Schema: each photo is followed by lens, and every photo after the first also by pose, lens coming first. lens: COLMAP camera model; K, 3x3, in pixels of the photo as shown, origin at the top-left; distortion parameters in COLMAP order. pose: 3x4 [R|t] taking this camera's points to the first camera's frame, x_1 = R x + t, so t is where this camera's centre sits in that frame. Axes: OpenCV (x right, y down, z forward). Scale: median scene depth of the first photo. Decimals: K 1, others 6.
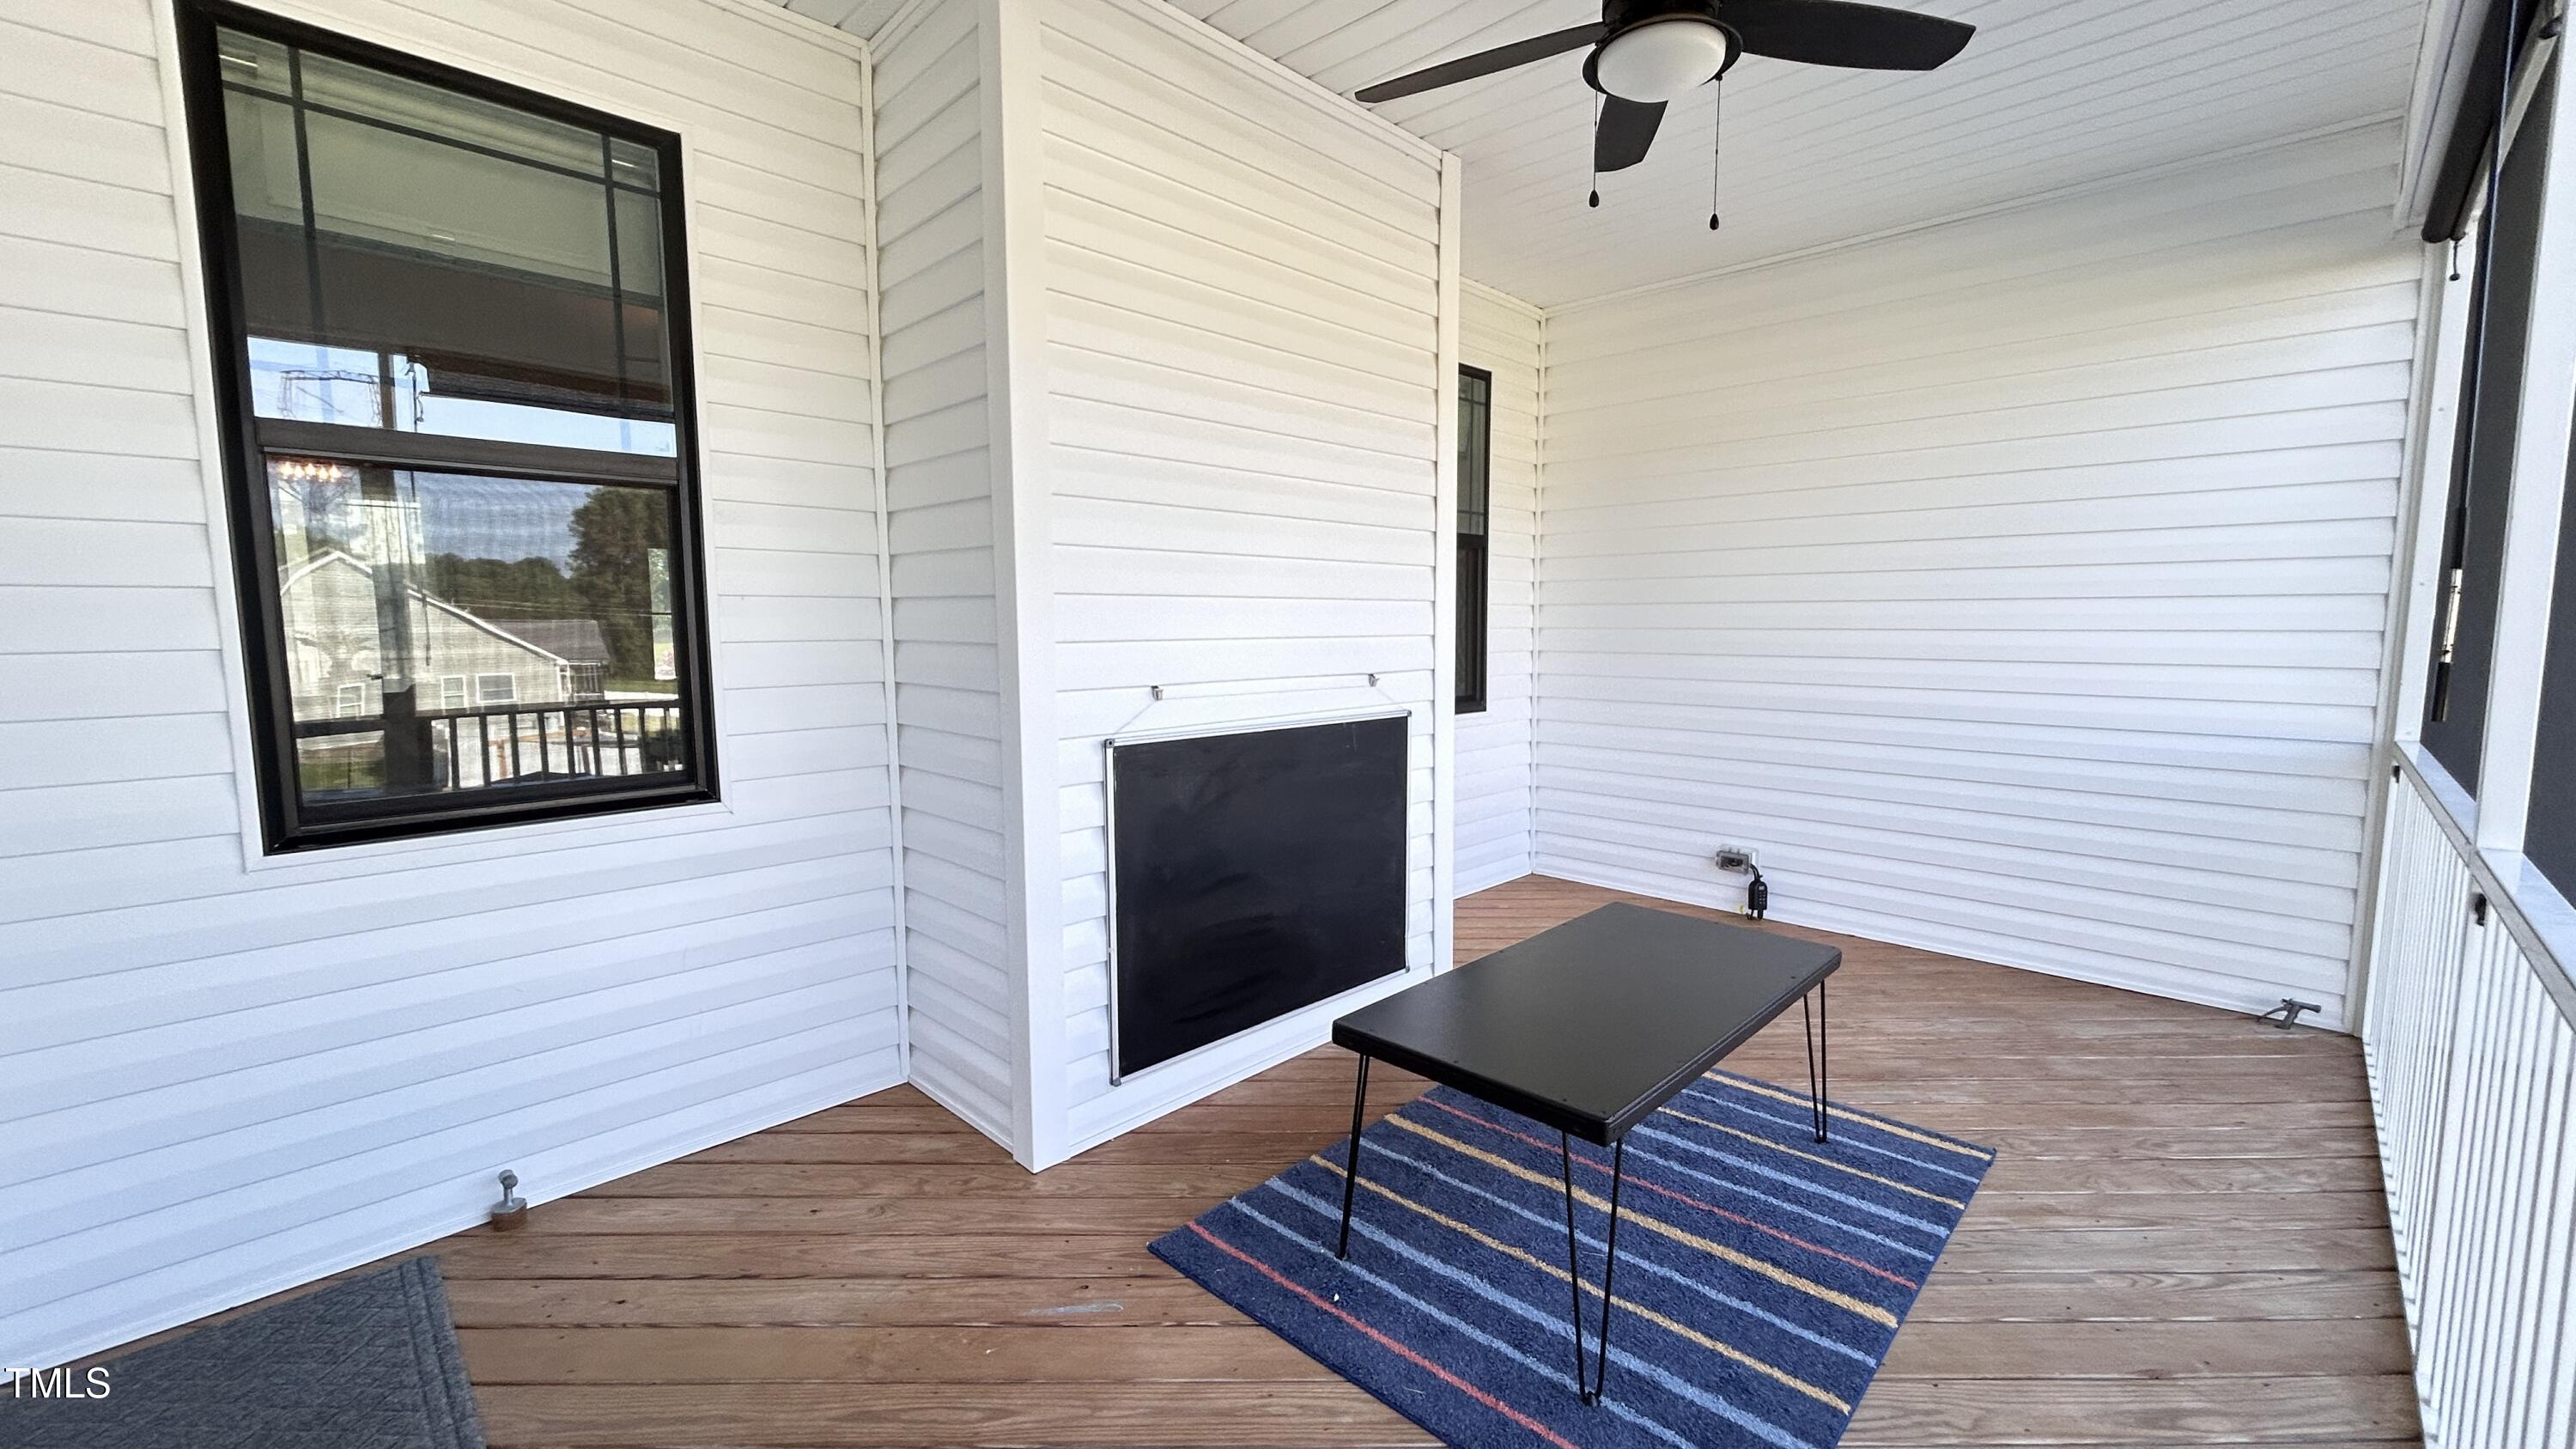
lens RADIAL K [[1035.1, 0, 1301.8], [0, 1035.1, 724.9], [0, 0, 1]] dist [0.000094, 0.001432]
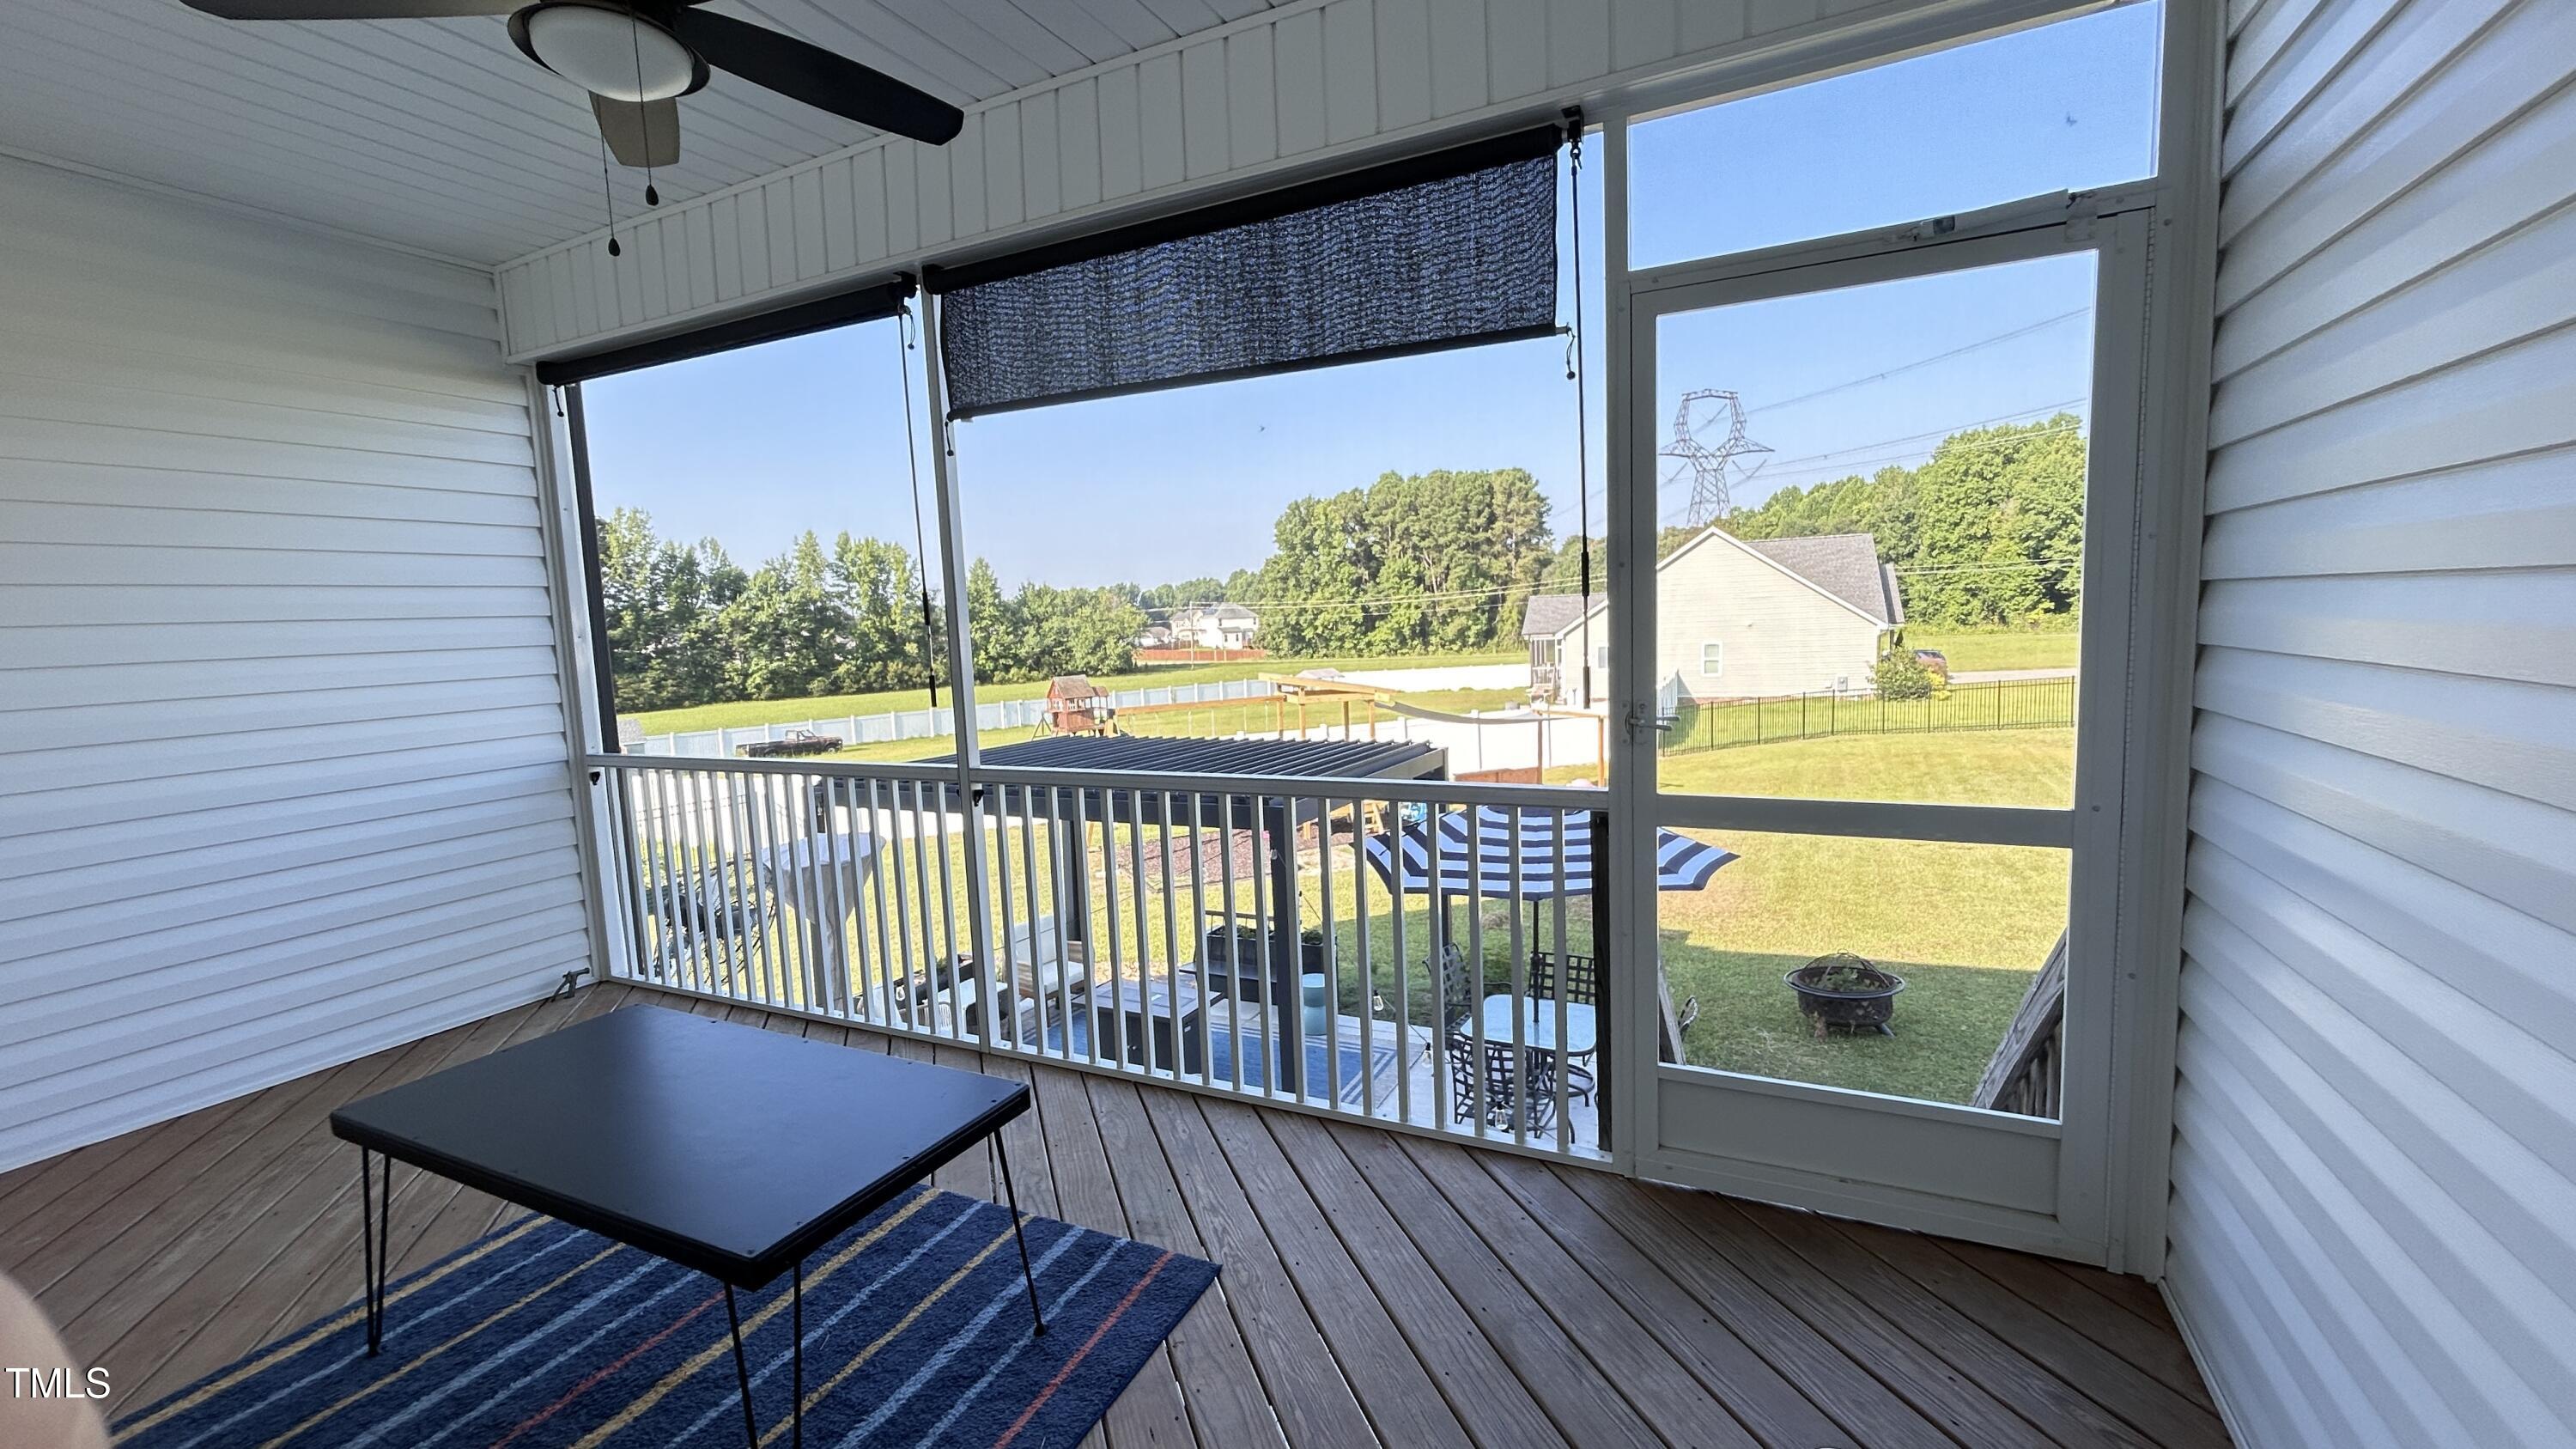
lens RADIAL K [[1035.1, 0, 1291.0], [0, 1035.1, 718.0], [0, 0, 1]] dist [0.000094, 0.001432]
pose [[-0.315676, -0.083744, 0.945164, -0.457007], [0.134658, 0.982062, 0.131988, -0.079730], [-0.939263, 0.168939, -0.298737, 0.506504]]
